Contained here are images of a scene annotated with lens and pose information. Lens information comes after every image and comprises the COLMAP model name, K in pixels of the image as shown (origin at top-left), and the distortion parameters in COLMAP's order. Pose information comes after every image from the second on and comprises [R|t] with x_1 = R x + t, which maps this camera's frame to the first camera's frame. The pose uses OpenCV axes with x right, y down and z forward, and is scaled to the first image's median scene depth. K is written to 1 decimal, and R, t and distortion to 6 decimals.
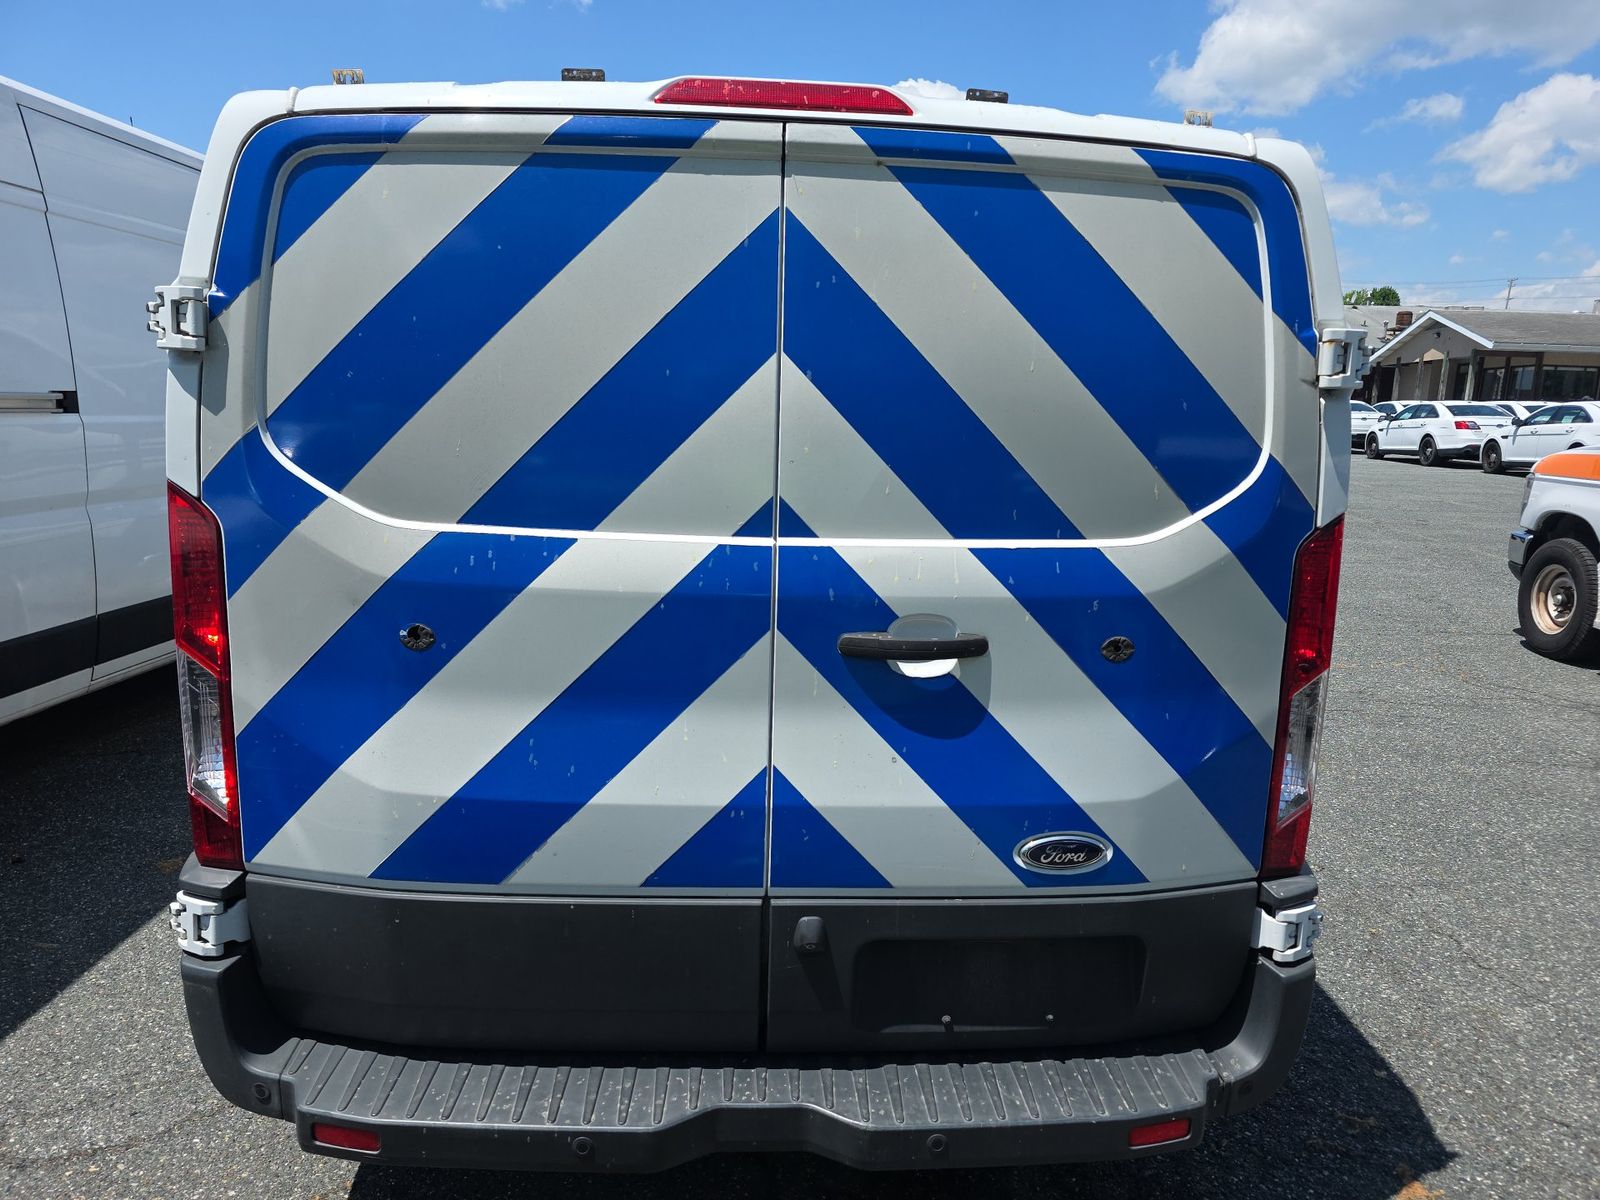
lens RADIAL K [[1100.4, 0, 801.7], [0, 1100.4, 601.1], [0, 0, 1]] dist [0.041188, -0.025209]
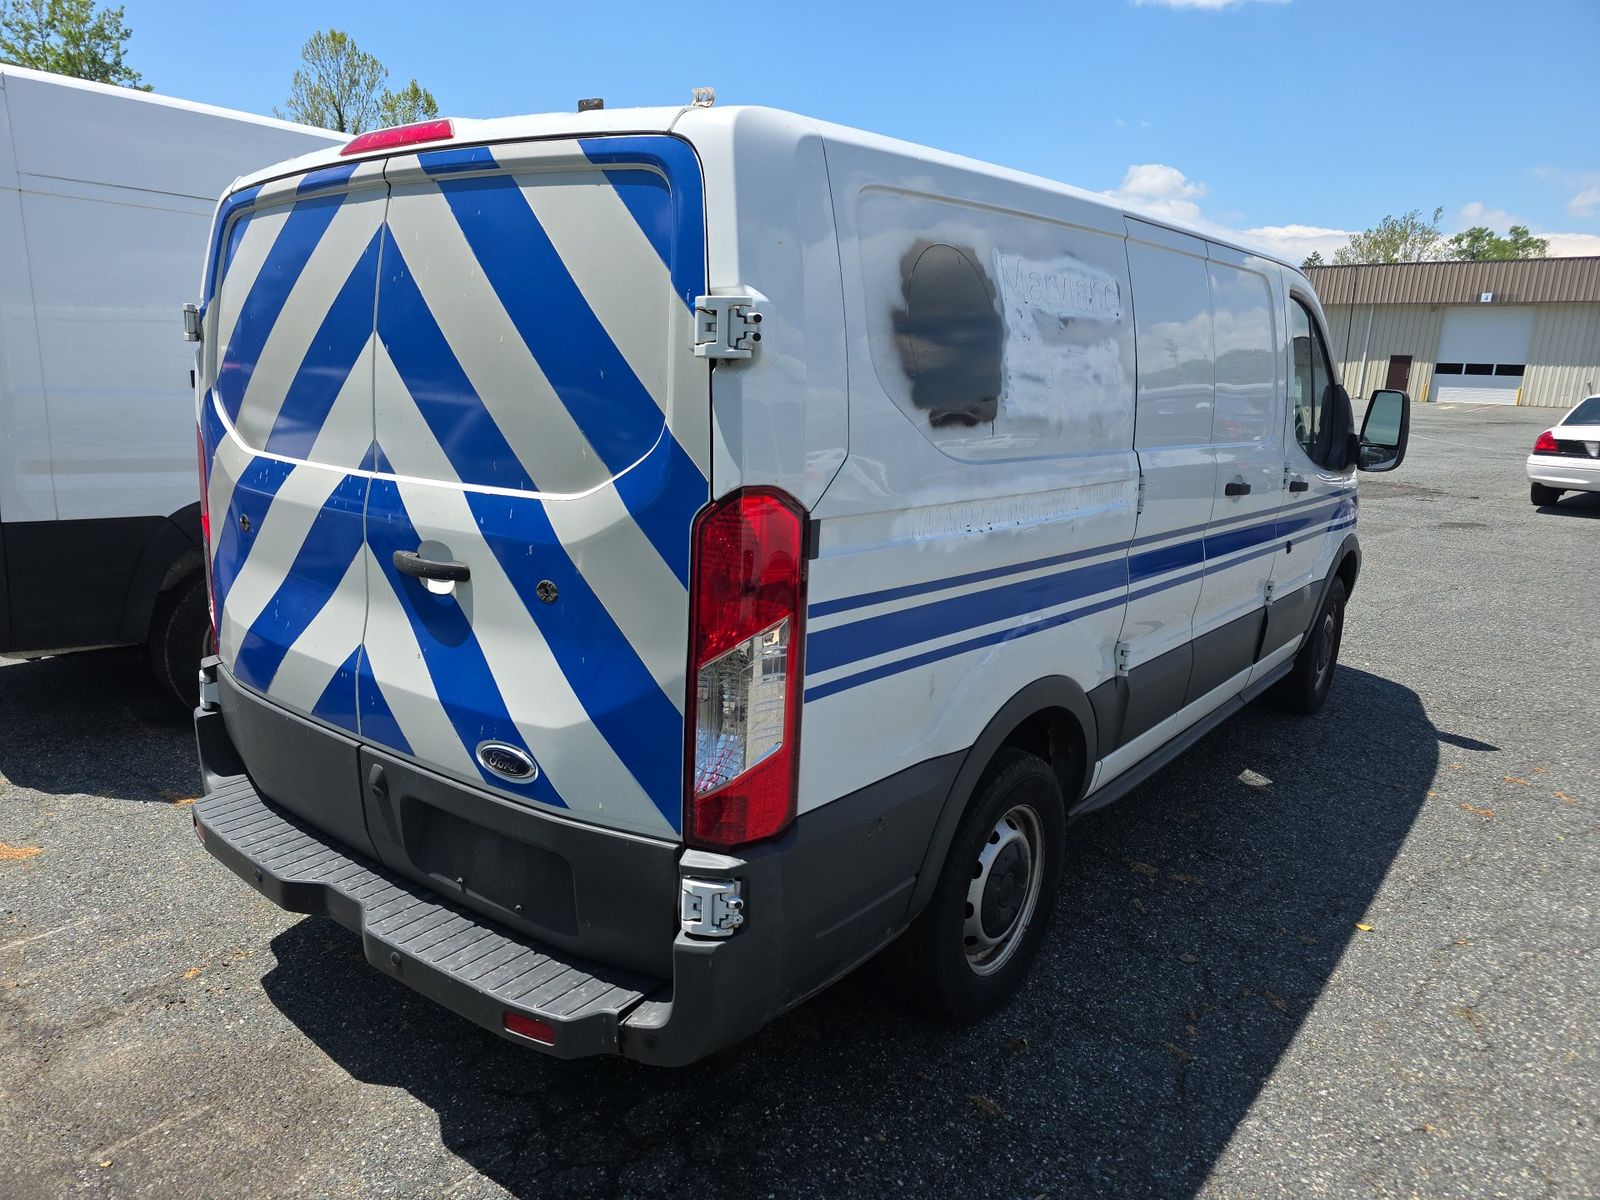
lens RADIAL K [[1100.4, 0, 800.5], [0, 1100.4, 607.1], [0, 0, 1]] dist [0.041188, -0.025209]
pose [[0.749491, 0.132786, -0.648561, 1.222553], [-0.131504, 0.990017, 0.050727, -0.032024], [0.648822, 0.047269, 0.759470, 0.321685]]
